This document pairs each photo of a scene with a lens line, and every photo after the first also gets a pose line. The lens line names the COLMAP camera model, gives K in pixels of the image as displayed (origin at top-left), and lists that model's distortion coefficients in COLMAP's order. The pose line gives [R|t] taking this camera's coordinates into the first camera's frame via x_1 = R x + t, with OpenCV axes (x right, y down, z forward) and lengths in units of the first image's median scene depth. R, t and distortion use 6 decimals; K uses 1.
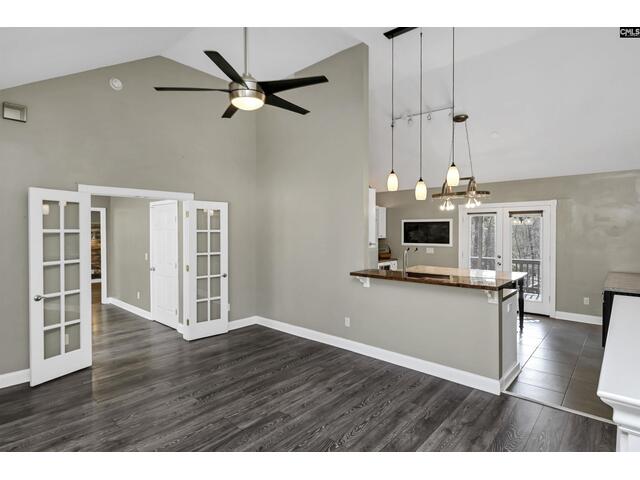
lens RADIAL K [[329.1, 0, 320.0], [0, 329.1, 240.0], [0, 0, 1]] dist [0.002509, 0.000457]
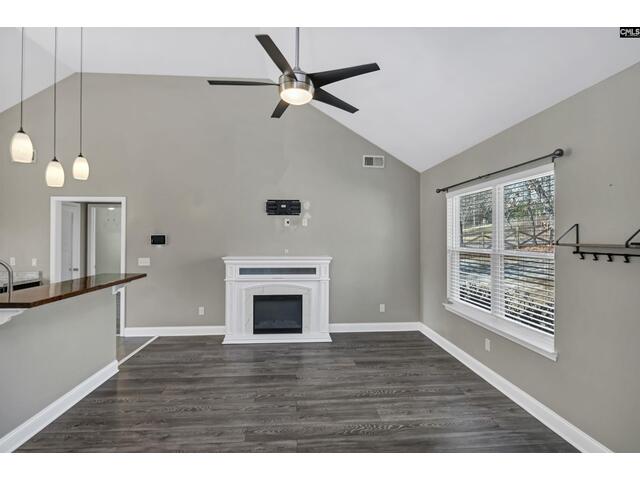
lens RADIAL K [[329.1, 0, 320.0], [0, 329.1, 240.0], [0, 0, 1]] dist [0.002509, 0.000457]
pose [[-0.728614, 0.002294, 0.684920, -0.945983], [0.020014, 0.999639, 0.017942, 0.005762], [-0.684632, 0.026781, -0.728397, 1.667403]]
